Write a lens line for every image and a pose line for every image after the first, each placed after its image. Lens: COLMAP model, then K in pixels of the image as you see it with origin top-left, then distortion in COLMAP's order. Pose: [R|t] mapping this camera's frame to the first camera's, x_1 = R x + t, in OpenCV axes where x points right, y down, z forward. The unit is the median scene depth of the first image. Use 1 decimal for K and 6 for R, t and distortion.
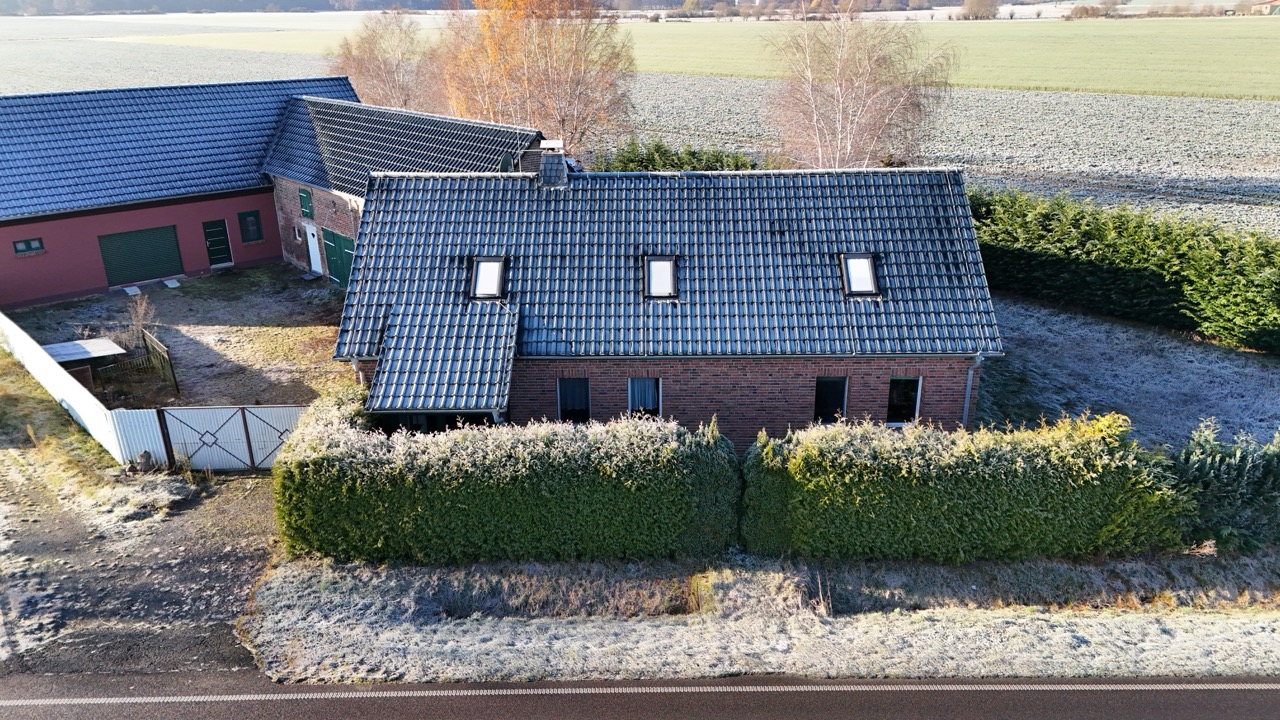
lens RADIAL K [[933.1, 0, 643.4], [0, 933.1, 361.5], [0, 0, 1]] dist [0.079813, -0.070678]
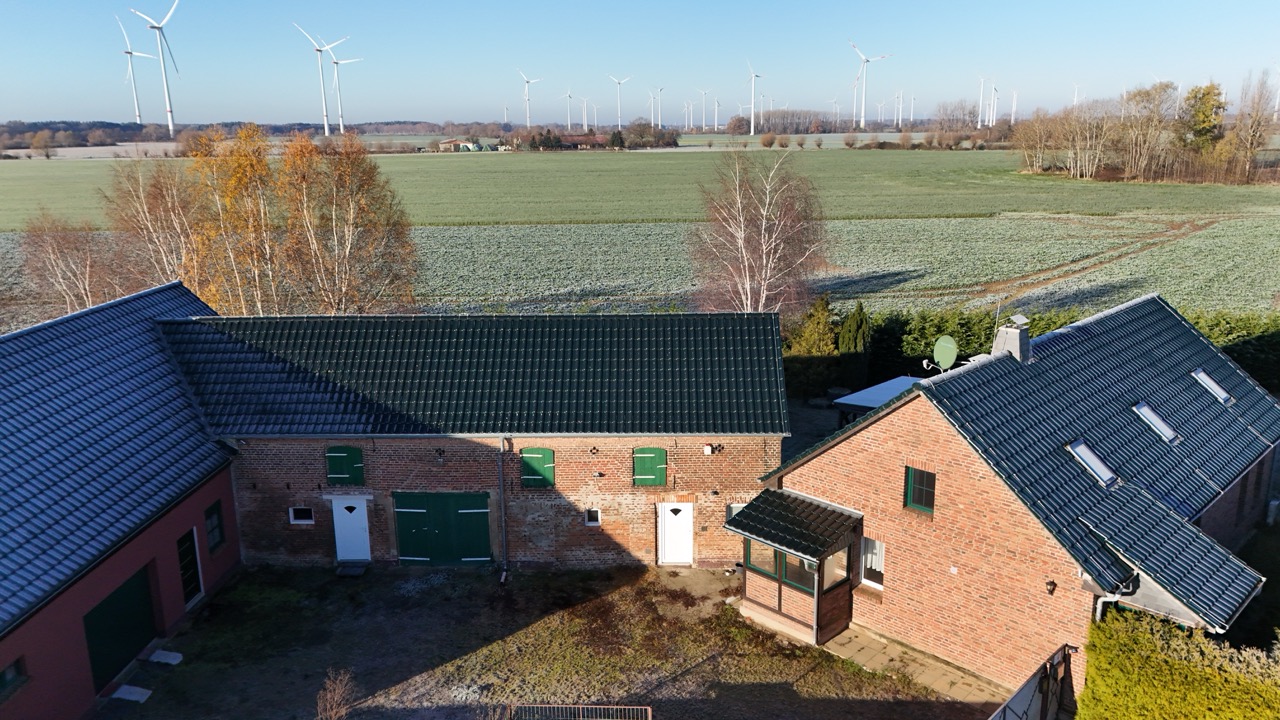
lens RADIAL K [[933.1, 0, 643.4], [0, 933.1, 361.5], [0, 0, 1]] dist [0.079813, -0.070678]
pose [[0.697647, -0.173399, 0.695141, -1.170528], [0.261861, 0.964852, -0.022128, -0.295032], [-0.666871, 0.197468, 0.718533, 0.610139]]
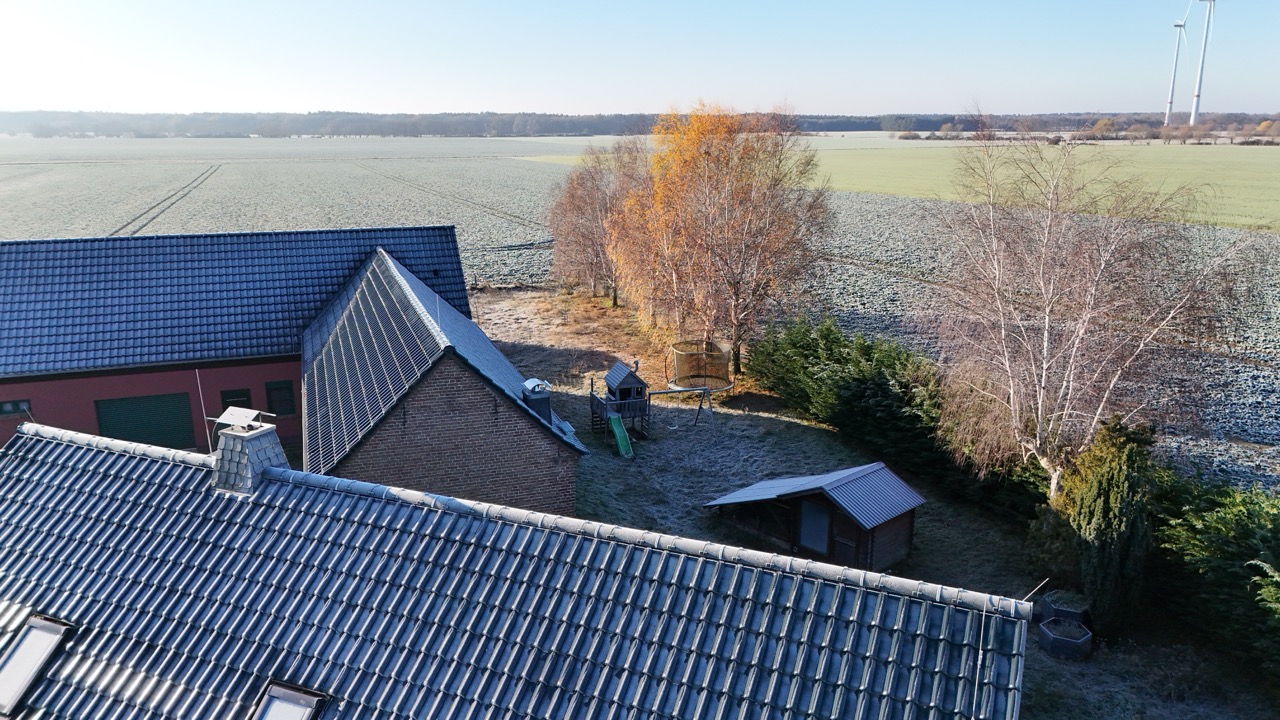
lens RADIAL K [[933.1, 0, 643.4], [0, 933.1, 361.5], [0, 0, 1]] dist [0.079813, -0.070678]
pose [[0.920720, 0.101341, -0.376836, 0.360861], [-0.144275, 0.985667, -0.087434, -0.272557], [0.362574, 0.134870, 0.922144, 0.619961]]
